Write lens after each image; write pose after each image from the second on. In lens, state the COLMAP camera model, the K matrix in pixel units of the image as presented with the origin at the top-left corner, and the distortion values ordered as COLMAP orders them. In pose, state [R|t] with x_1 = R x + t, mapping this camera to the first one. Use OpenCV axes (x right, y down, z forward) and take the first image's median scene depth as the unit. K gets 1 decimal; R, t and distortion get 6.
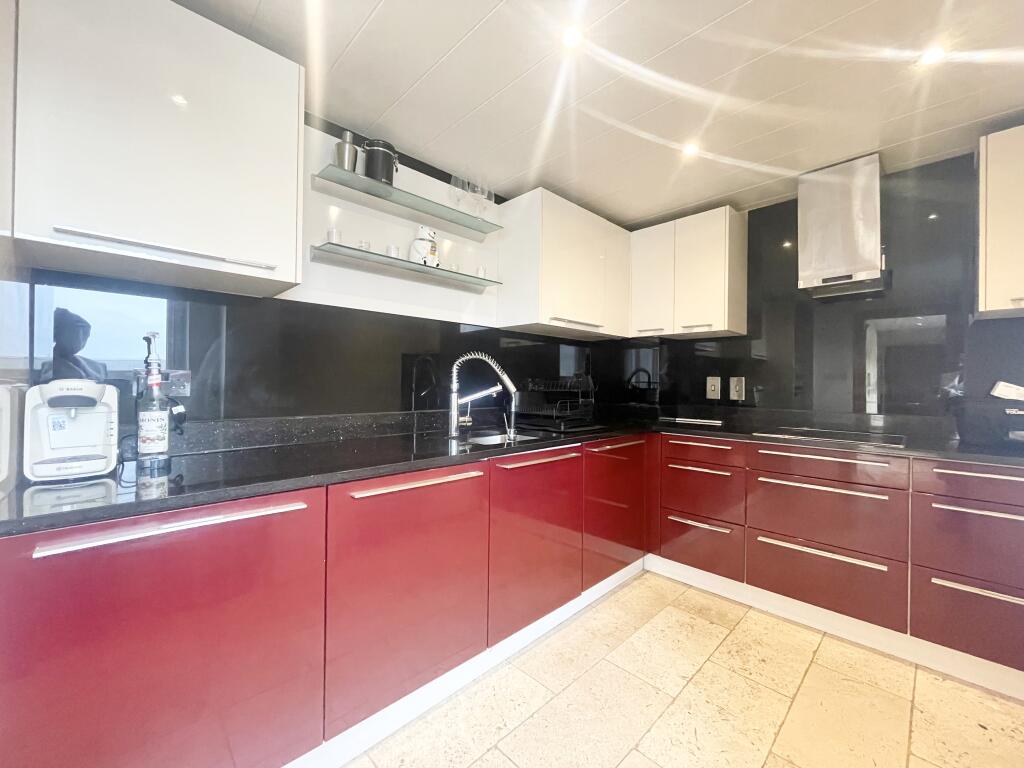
lens RADIAL K [[418.0, 0, 510.1], [0, 418.0, 382.5], [0, 0, 1]] dist [-0.000794, -0.000204]
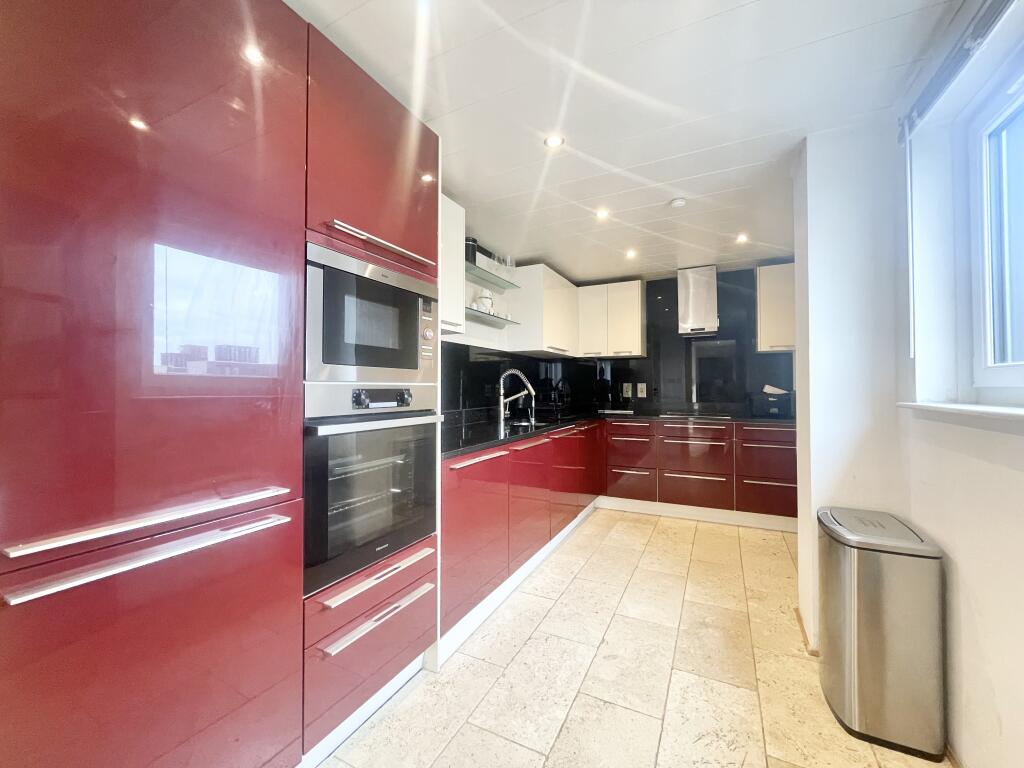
lens RADIAL K [[418.0, 0, 510.1], [0, 418.0, 382.5], [0, 0, 1]] dist [-0.000794, -0.000204]
pose [[0.946963, -0.010057, 0.321186, -0.579752], [0.013579, 0.999870, -0.008727, -0.010514], [-0.321056, 0.012625, 0.946976, -0.462851]]
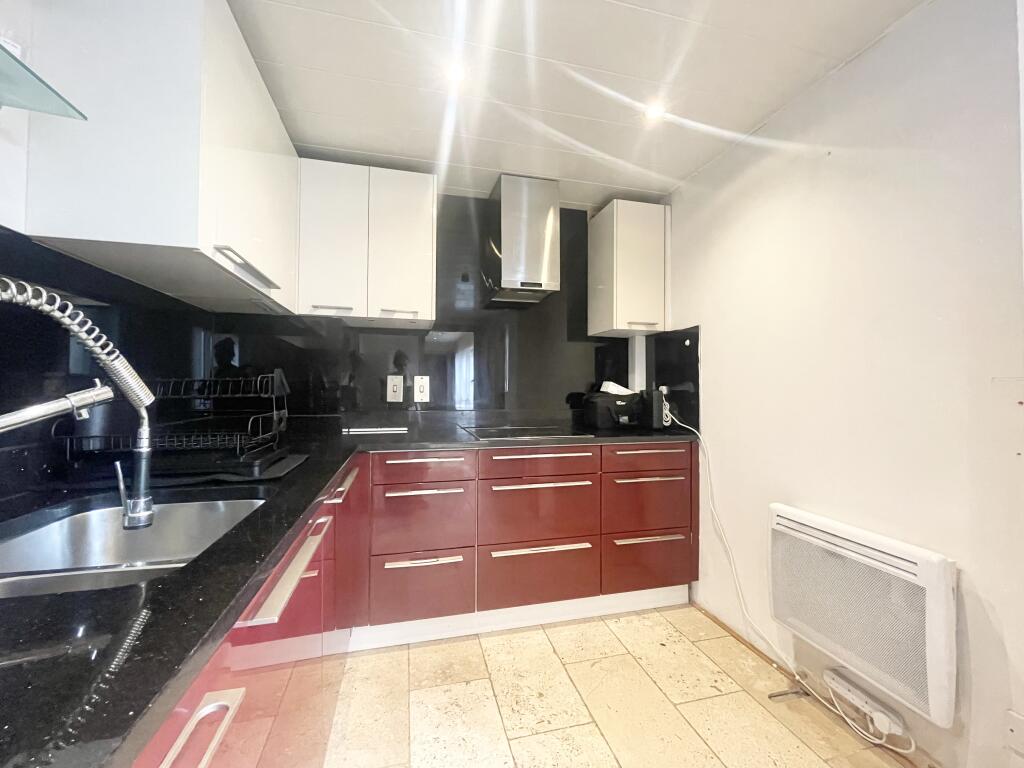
lens RADIAL K [[417.6, 0, 512.7], [0, 417.6, 380.0], [0, 0, 1]] dist [-0.003881, -0.000229]
pose [[0.500094, 0.007560, 0.865938, -0.159718], [0.001407, 0.999953, -0.009543, 0.005003], [-0.865970, 0.005990, 0.500060, 0.499389]]
